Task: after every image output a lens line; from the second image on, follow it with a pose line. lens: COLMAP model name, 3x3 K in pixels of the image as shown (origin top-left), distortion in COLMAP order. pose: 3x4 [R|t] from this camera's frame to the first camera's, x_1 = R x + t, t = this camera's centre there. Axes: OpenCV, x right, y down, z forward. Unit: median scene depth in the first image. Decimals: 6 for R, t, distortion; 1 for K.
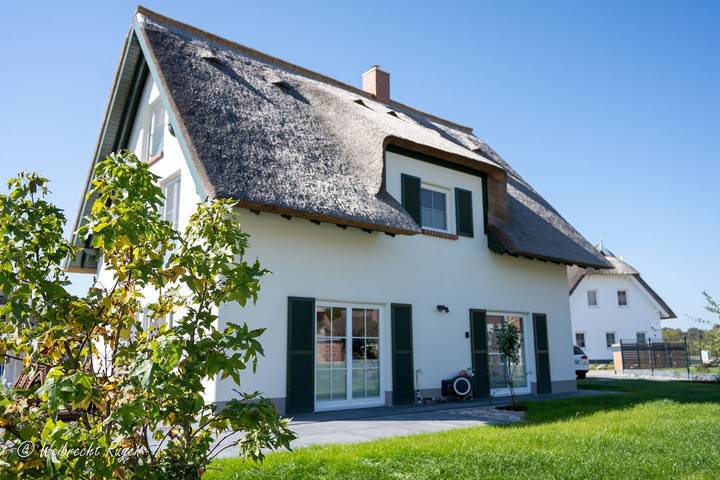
lens RADIAL K [[538.2, 0, 360.0], [0, 538.2, 240.0], [0, 0, 1]] dist [0.000595, -0.000094]
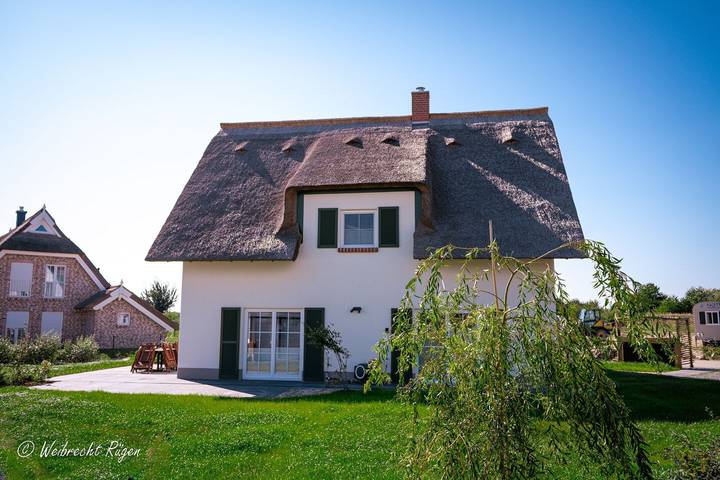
lens RADIAL K [[538.2, 0, 360.0], [0, 538.2, 240.0], [0, 0, 1]] dist [0.000595, -0.000094]
pose [[0.710714, -0.095545, -0.696963, 1.016387], [0.134404, 0.990926, 0.001213, -0.033626], [0.690523, -0.094537, 0.717106, 0.111421]]
